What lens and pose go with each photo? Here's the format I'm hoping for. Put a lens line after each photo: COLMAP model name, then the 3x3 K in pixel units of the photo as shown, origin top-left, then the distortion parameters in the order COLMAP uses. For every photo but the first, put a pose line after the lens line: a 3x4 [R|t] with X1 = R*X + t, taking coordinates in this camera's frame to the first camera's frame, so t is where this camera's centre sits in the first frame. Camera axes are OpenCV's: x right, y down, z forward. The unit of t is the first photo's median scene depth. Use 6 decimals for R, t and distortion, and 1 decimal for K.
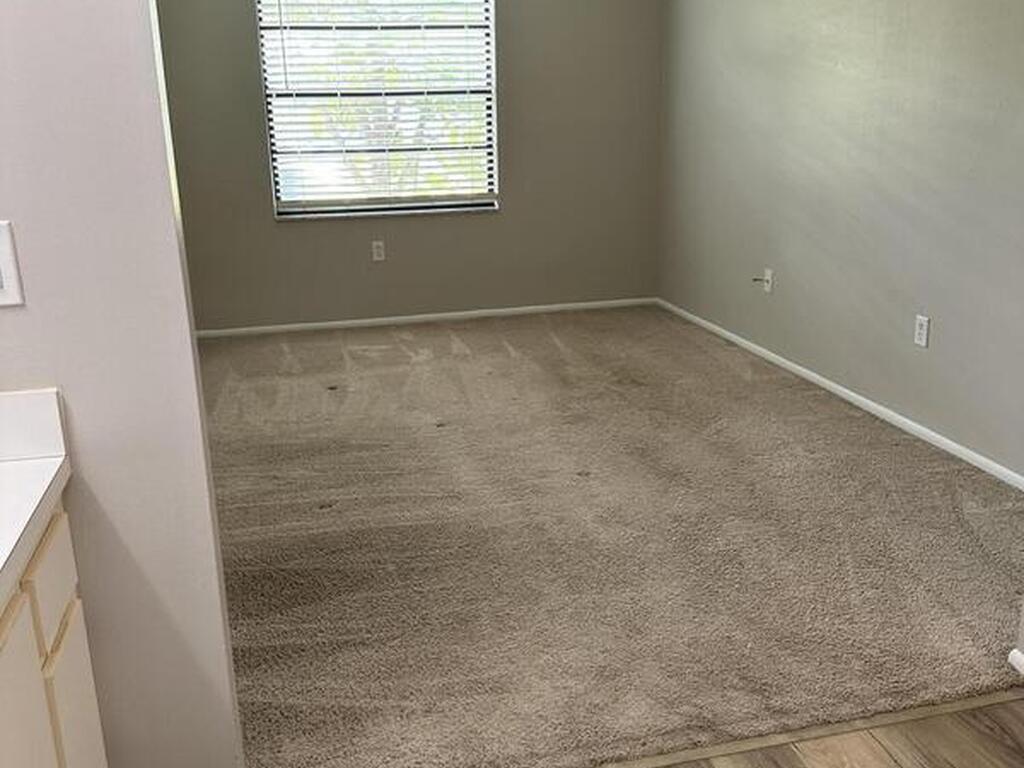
lens RADIAL K [[954.6, 0, 512.0], [0, 954.6, 384.0], [0, 0, 1]] dist [0.148902, -0.310113]
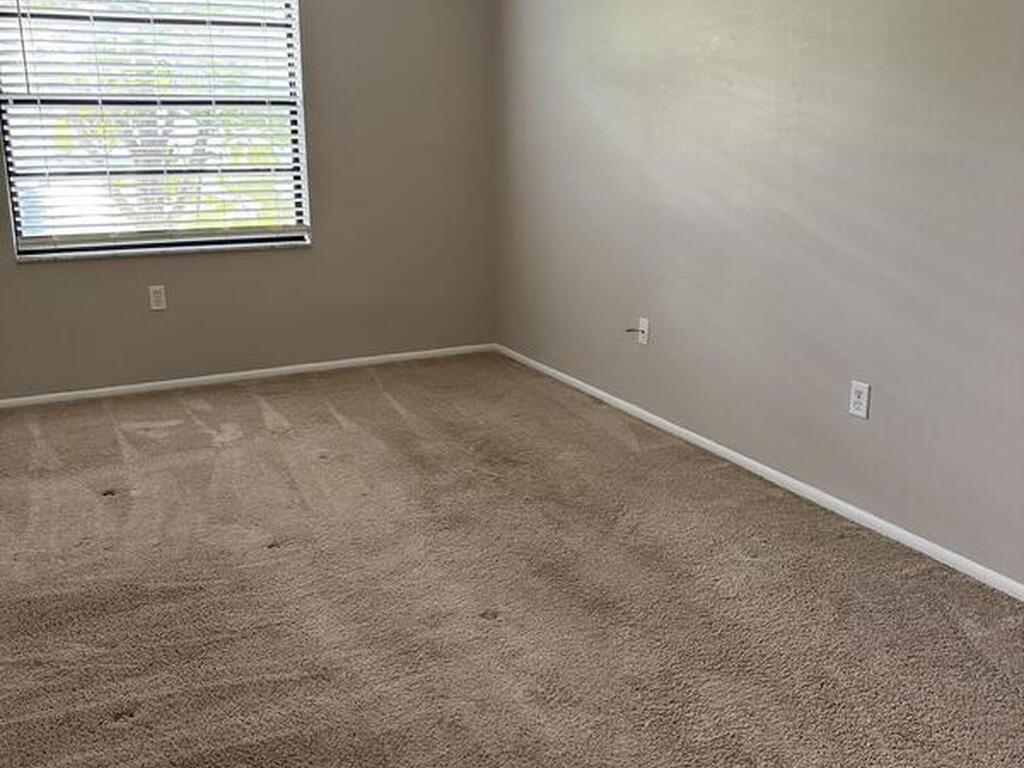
lens RADIAL K [[954.6, 0, 512.0], [0, 954.6, 384.0], [0, 0, 1]] dist [0.148902, -0.310113]
pose [[0.971453, -0.038620, 0.234069, -0.053089], [0.042847, 0.998997, -0.012995, -0.052337], [-0.233333, 0.022654, 0.972133, 0.184153]]
